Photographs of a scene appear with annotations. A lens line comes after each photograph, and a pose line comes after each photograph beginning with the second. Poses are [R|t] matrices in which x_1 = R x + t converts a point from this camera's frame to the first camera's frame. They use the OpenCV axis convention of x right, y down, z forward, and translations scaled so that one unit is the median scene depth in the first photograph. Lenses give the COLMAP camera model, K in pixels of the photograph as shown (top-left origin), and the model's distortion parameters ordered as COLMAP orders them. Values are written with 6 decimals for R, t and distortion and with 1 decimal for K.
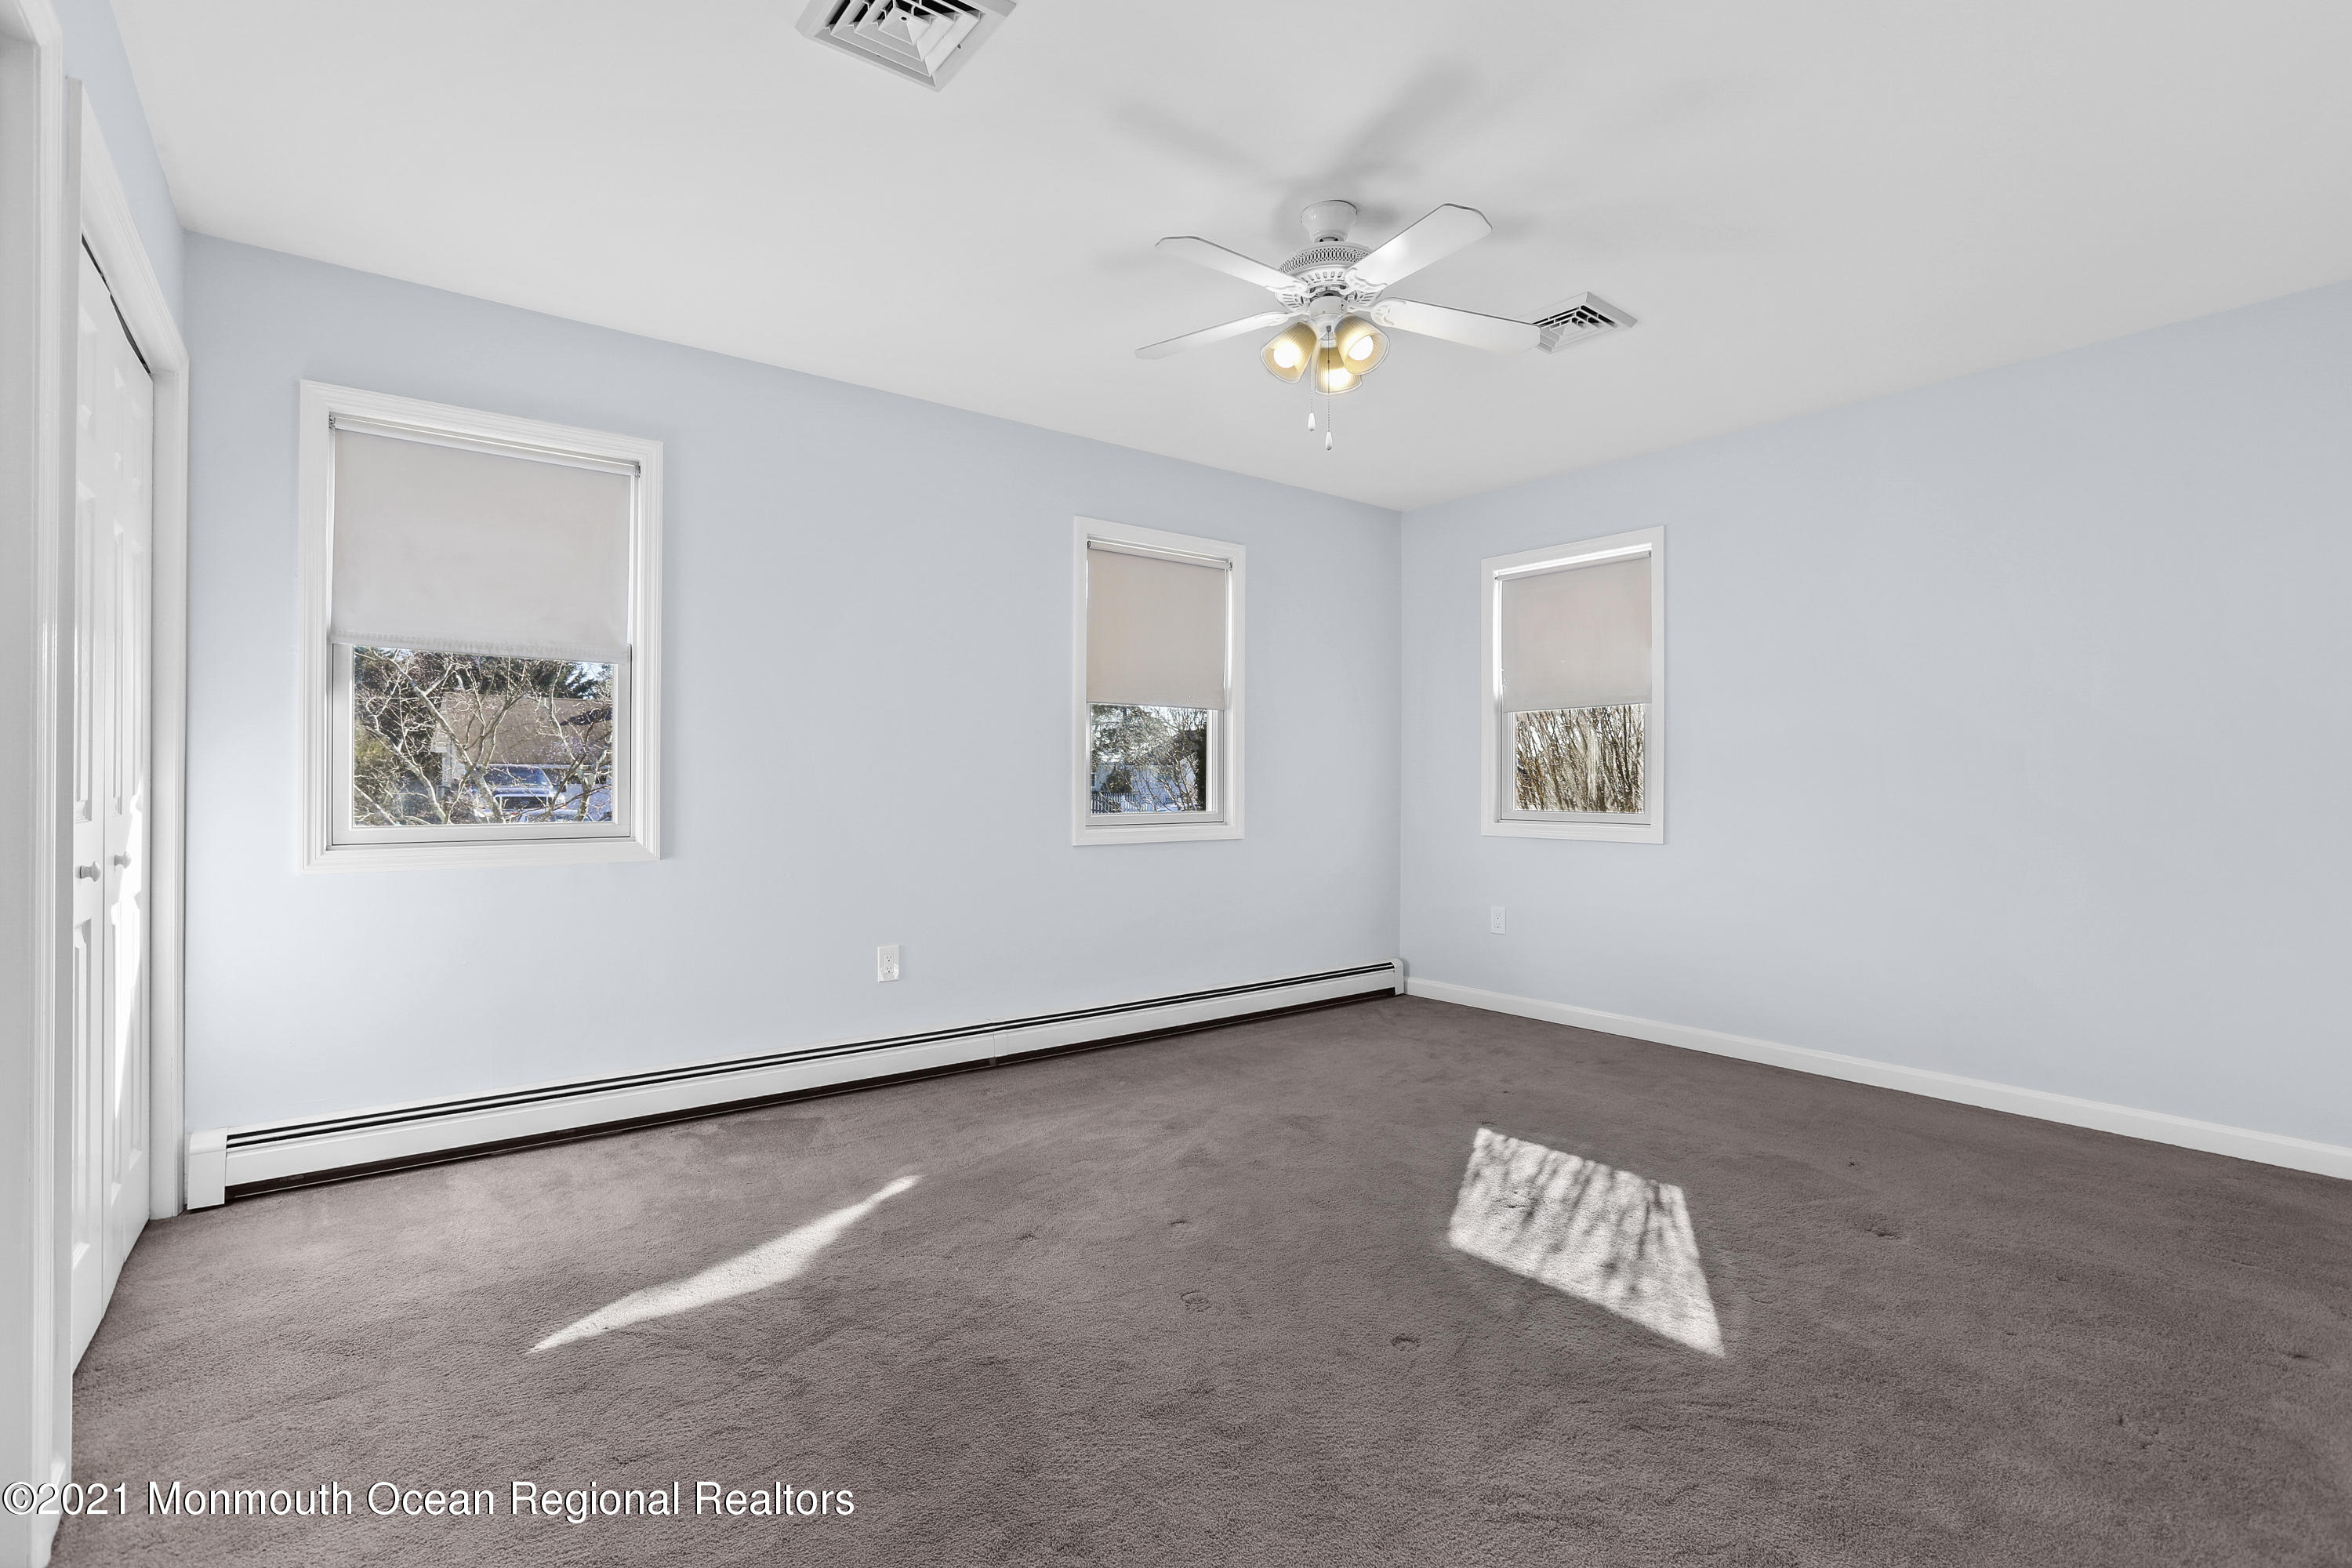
lens RADIAL K [[1078.0, 0, 1179.5], [0, 1078.0, 774.0], [0, 0, 1]] dist [-0.030280, 0.010189]
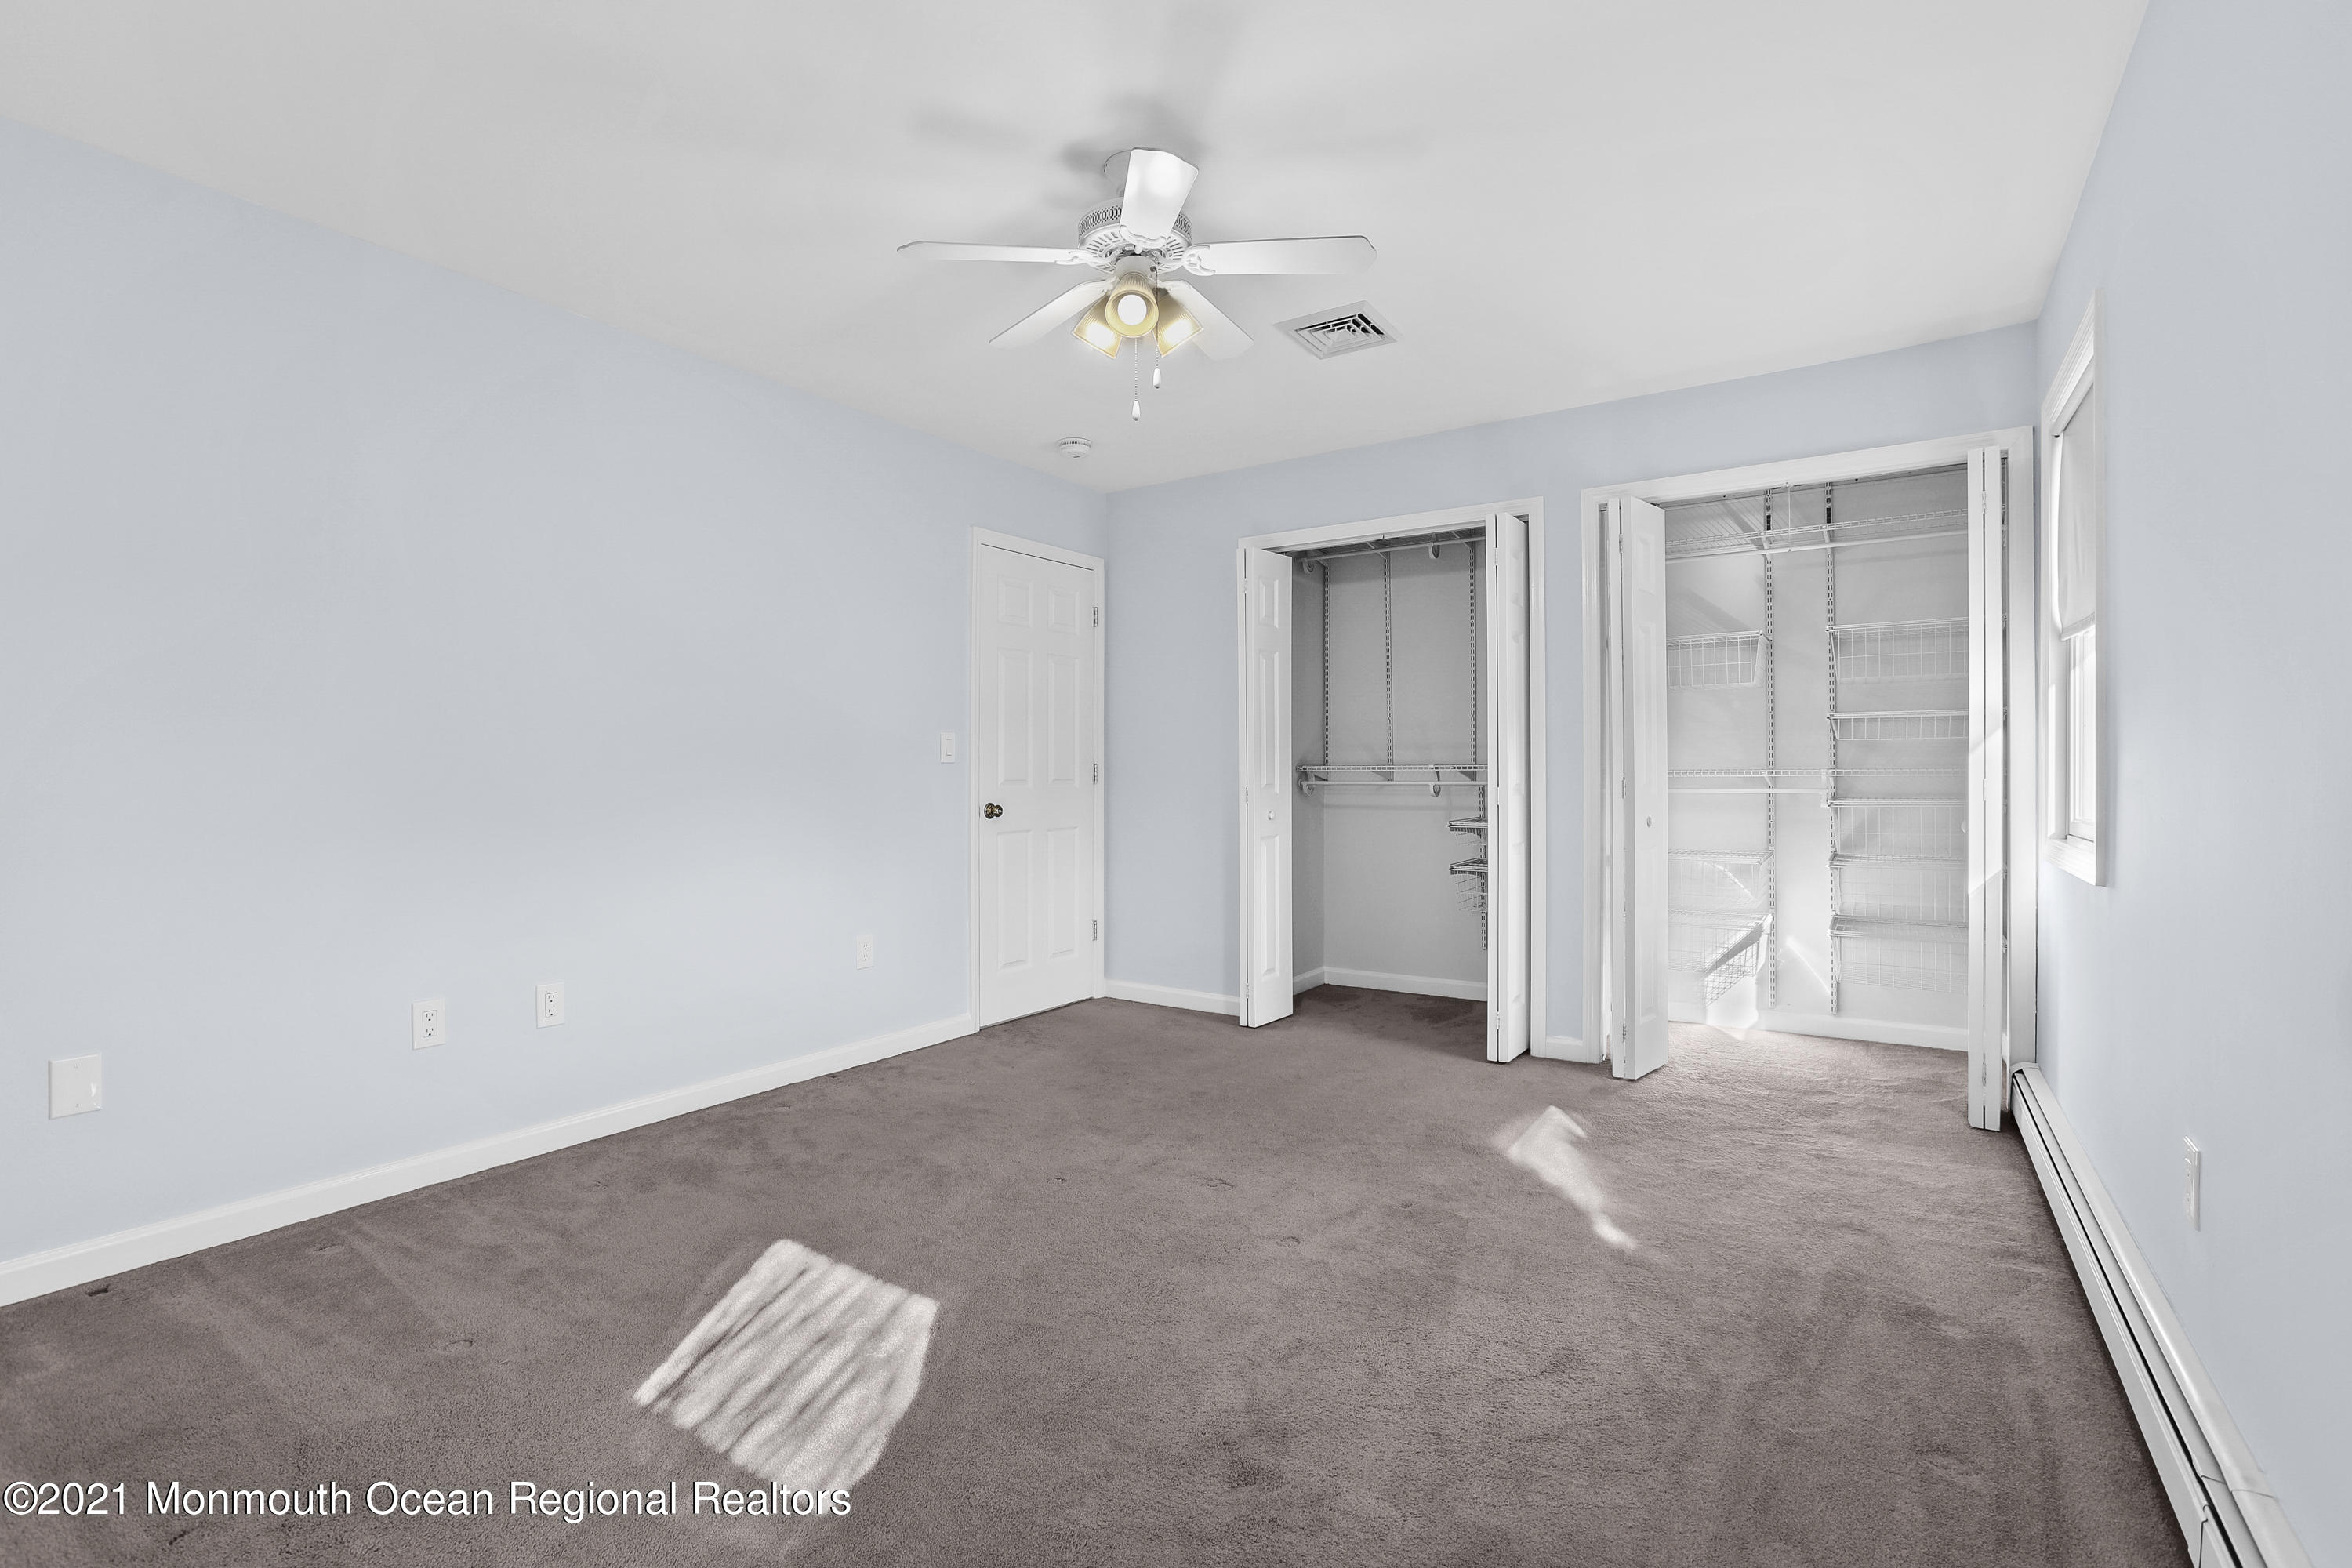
lens RADIAL K [[1078.0, 0, 1177.6], [0, 1078.0, 782.7], [0, 0, 1]] dist [-0.030280, 0.010189]
pose [[-0.951328, 0.001816, -0.308174, 0.358107], [0.000424, 0.999989, 0.004583, 0.009712], [0.308179, 0.004229, -0.951319, 1.762146]]
